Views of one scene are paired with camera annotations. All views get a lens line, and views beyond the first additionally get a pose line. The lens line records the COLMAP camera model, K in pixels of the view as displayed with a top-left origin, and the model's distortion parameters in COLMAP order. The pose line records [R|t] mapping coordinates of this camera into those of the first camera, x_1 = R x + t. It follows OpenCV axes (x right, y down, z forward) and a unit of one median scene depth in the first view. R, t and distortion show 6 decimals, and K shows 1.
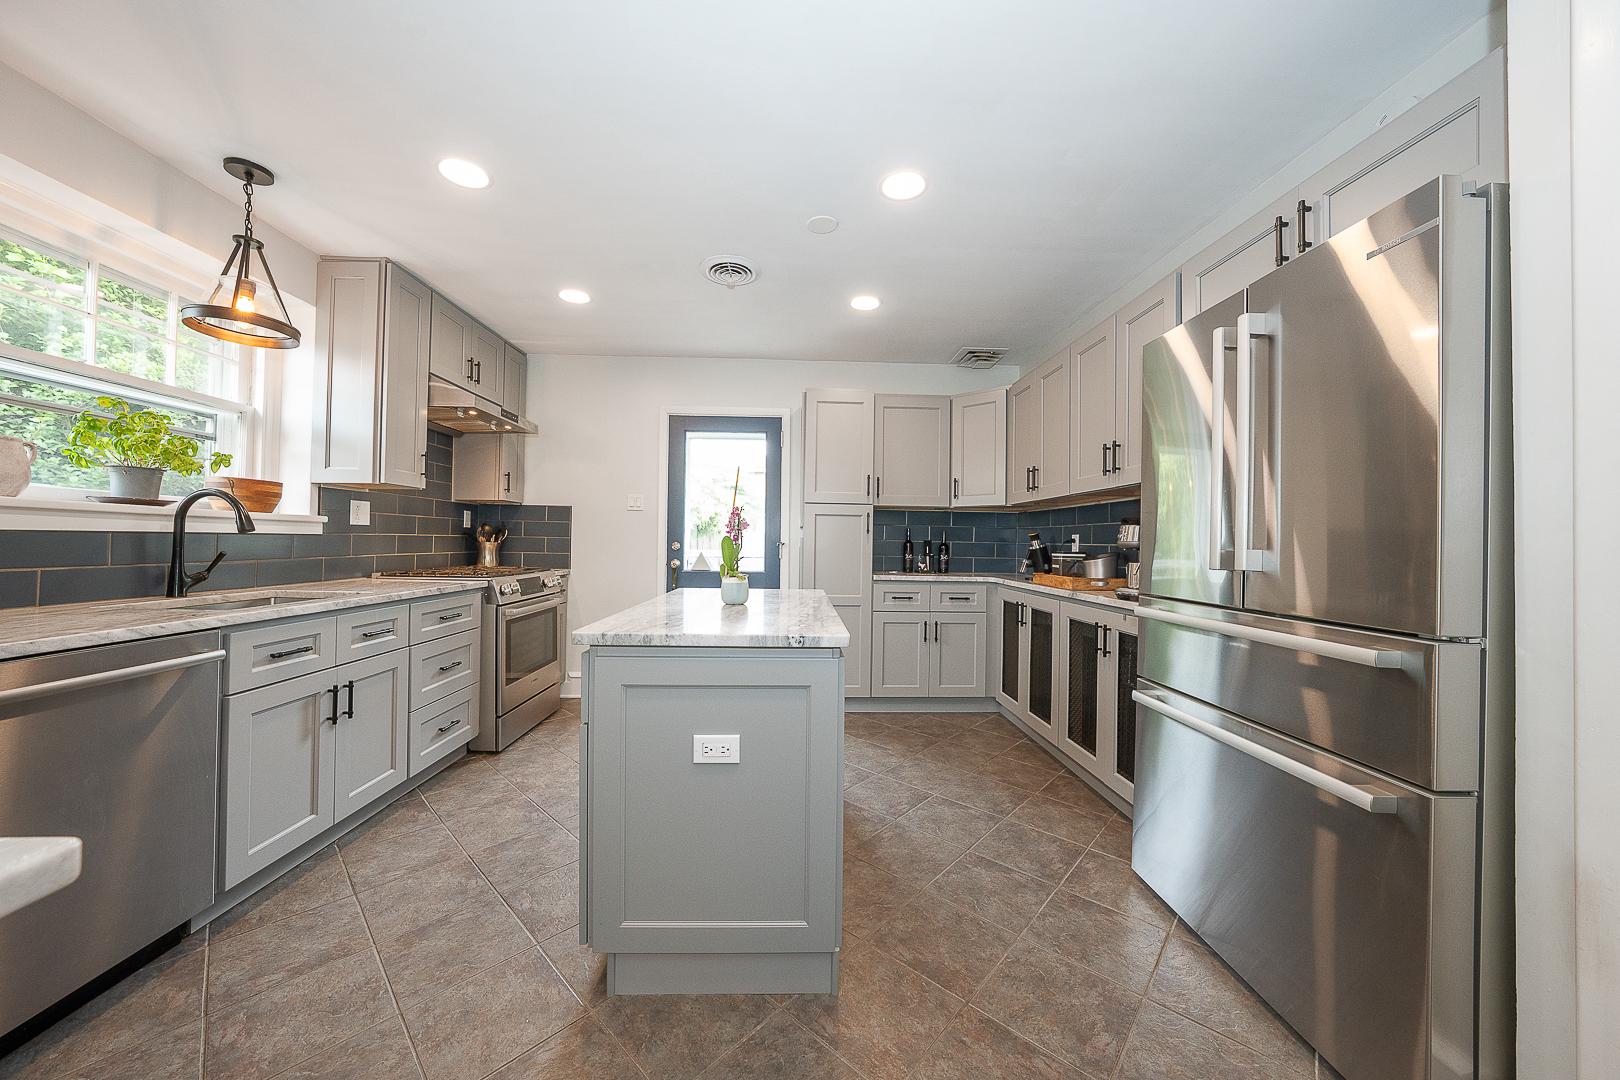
lens RADIAL K [[554.6, 0, 809.5], [0, 554.6, 534.4], [0, 0, 1]] dist [-0.029445, 0.005924]
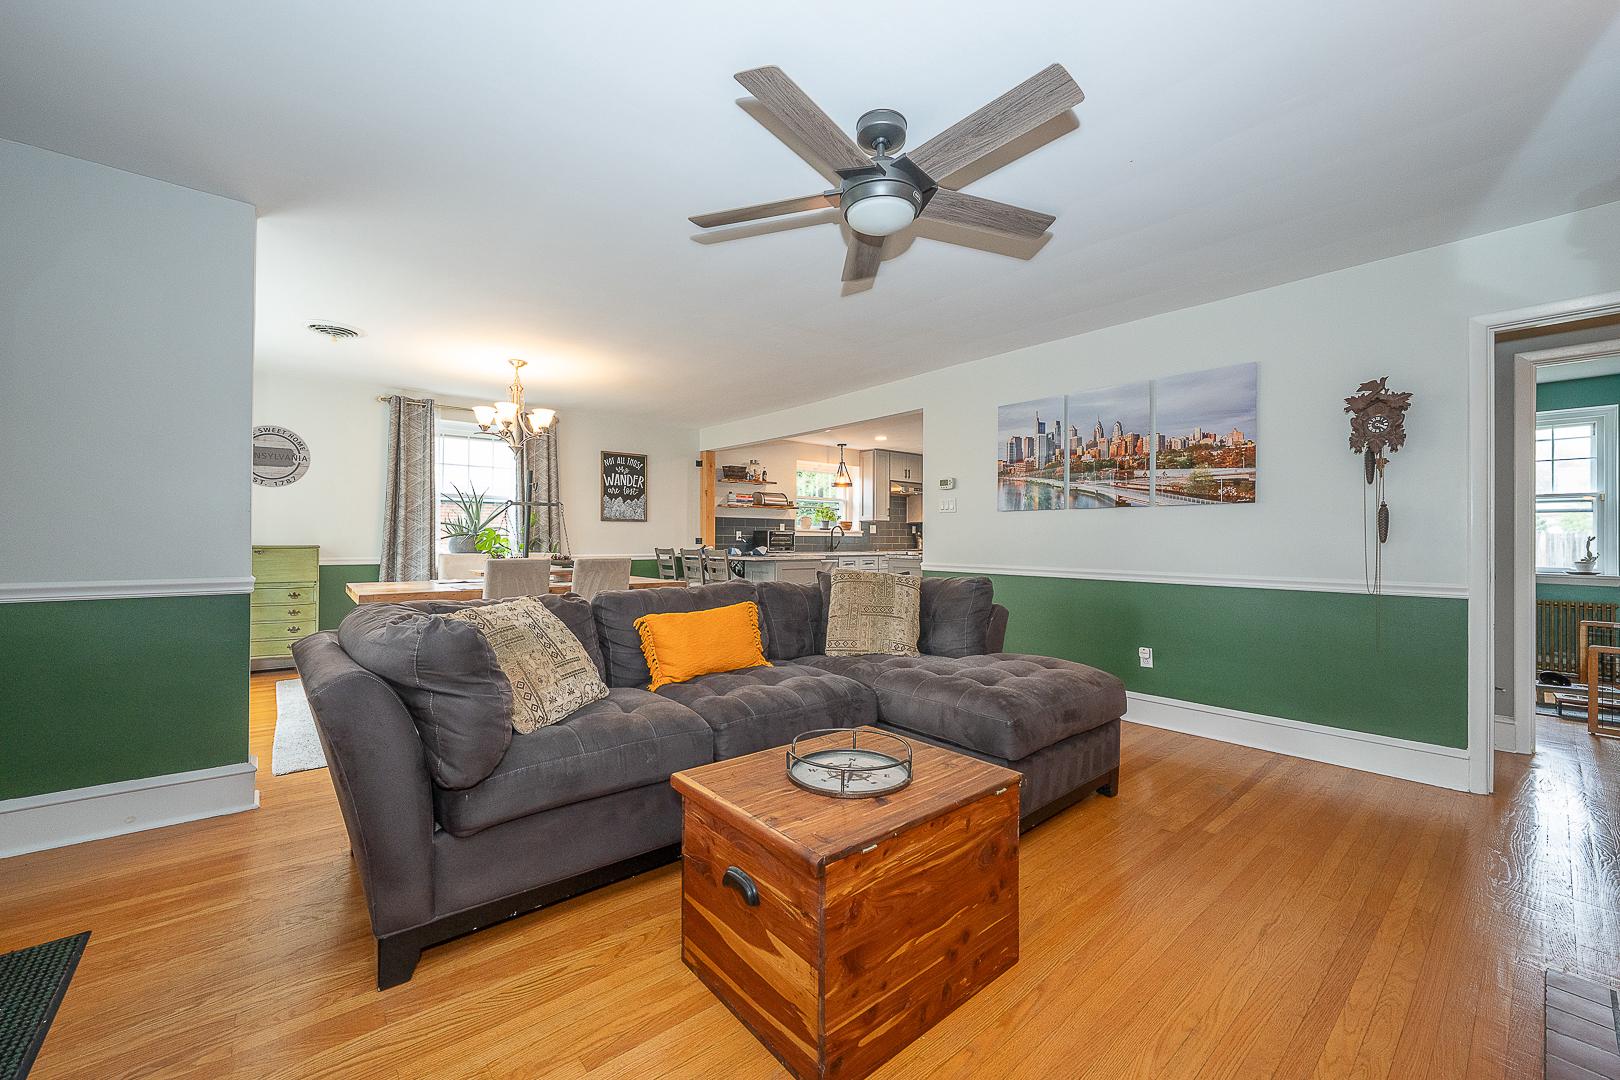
lens RADIAL K [[636.0, 0, 810.0], [0, 636.0, 540.0], [0, 0, 1]] dist [-0.000037, -0.000001]
pose [[0.614665, -0.010471, -0.788719, 1.813920], [0.013357, 0.999907, -0.002865, 0.025933], [0.788675, -0.008774, 0.614747, -1.502696]]
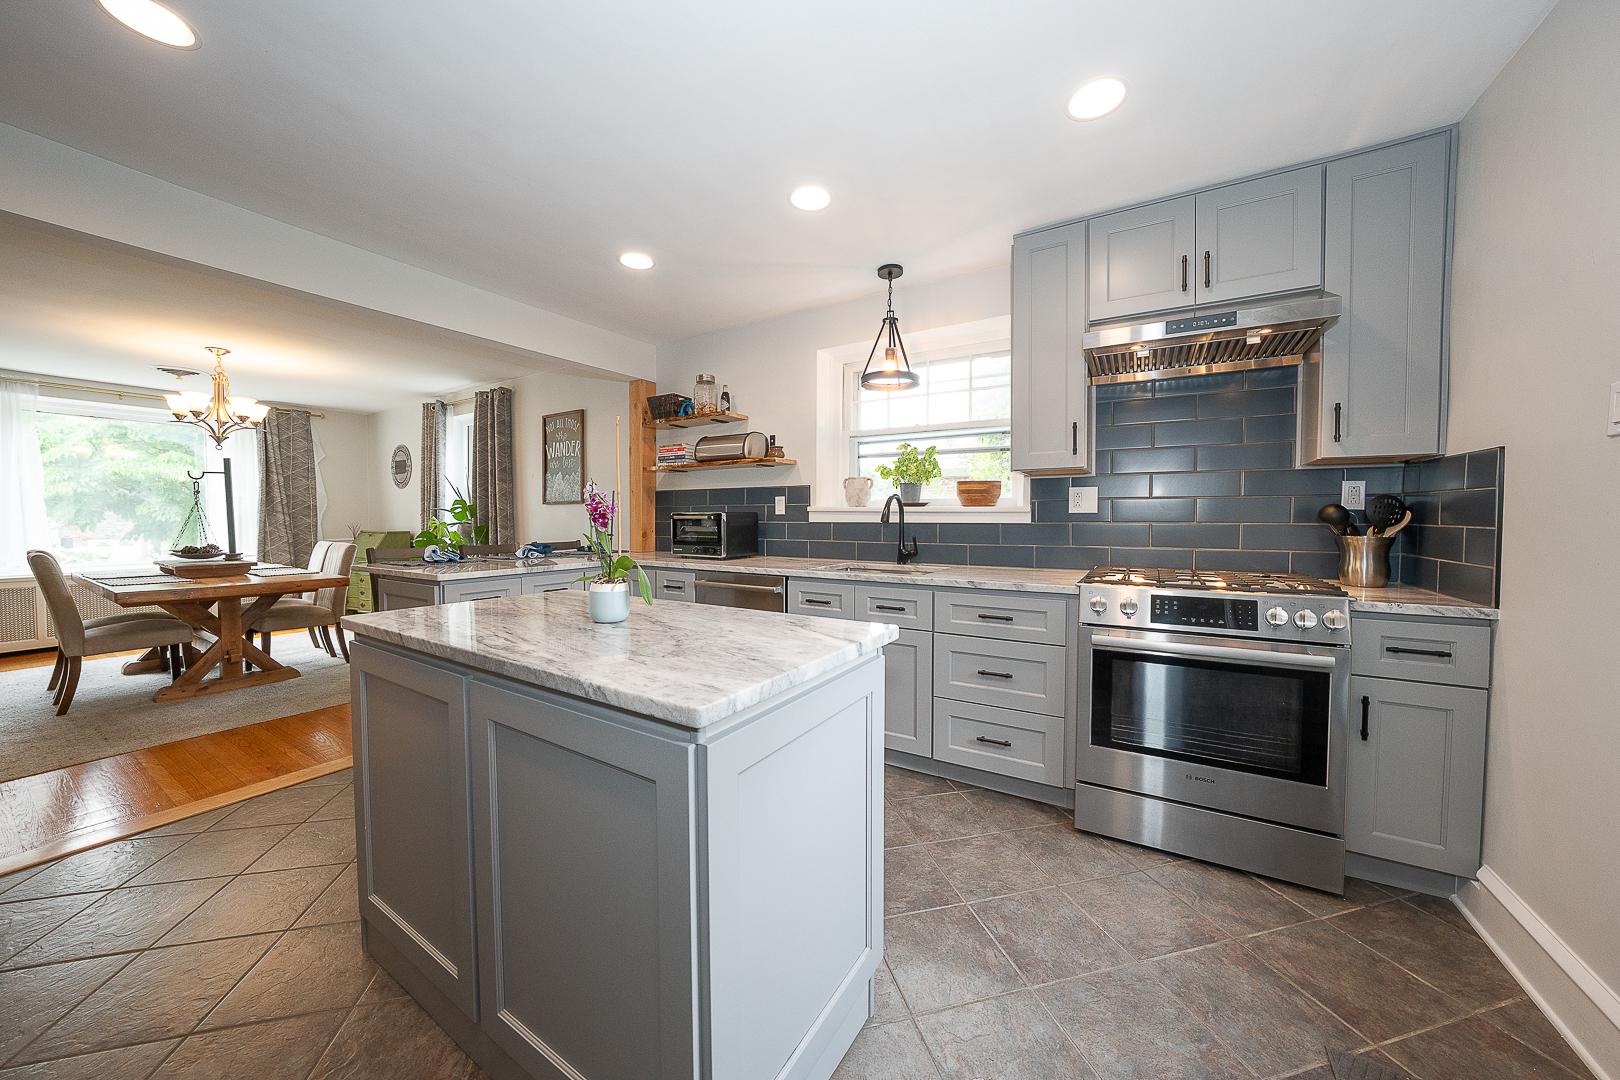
lens RADIAL K [[554.6, 0, 809.5], [0, 554.6, 534.4], [0, 0, 1]] dist [-0.029445, 0.005924]
pose [[-0.552662, 0.011233, -0.833330, 0.225227], [0.002948, 0.999929, 0.011524, 0.007353], [0.833400, 0.003912, -0.552656, 1.182047]]
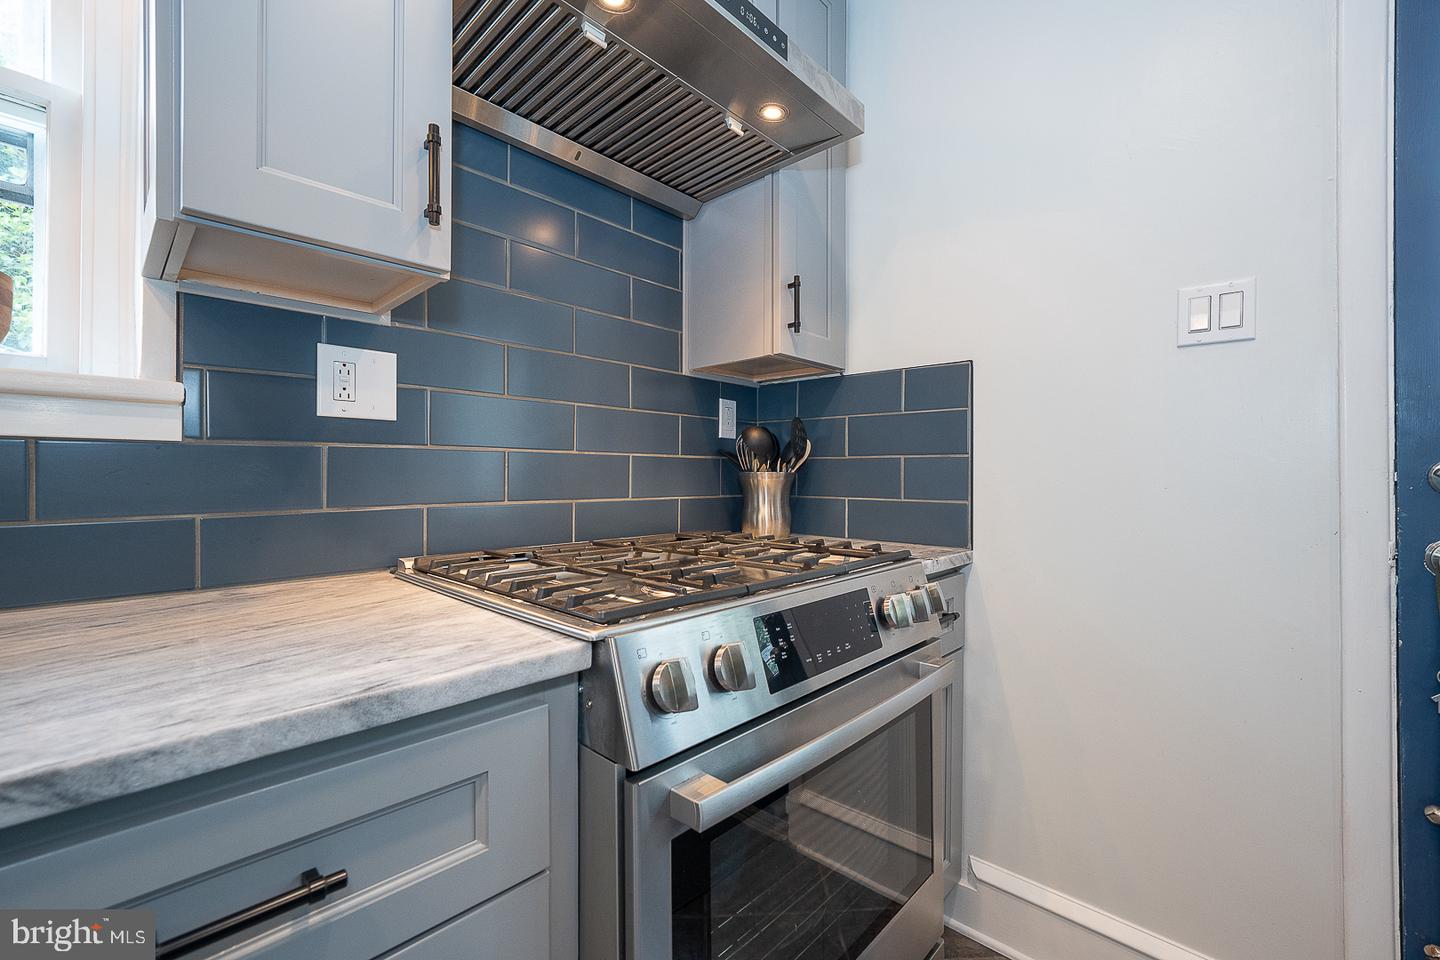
lens RADIAL K [[591.1, 0, 720.0], [0, 591.1, 480.0], [0, 0, 1]] dist [-0.000055, 0.000064]
pose [[0.700965, -0.010262, -0.713122, -0.418225], [0.017959, 0.999833, 0.003265, 0.025354], [0.712969, -0.015095, 0.701033, 0.940887]]
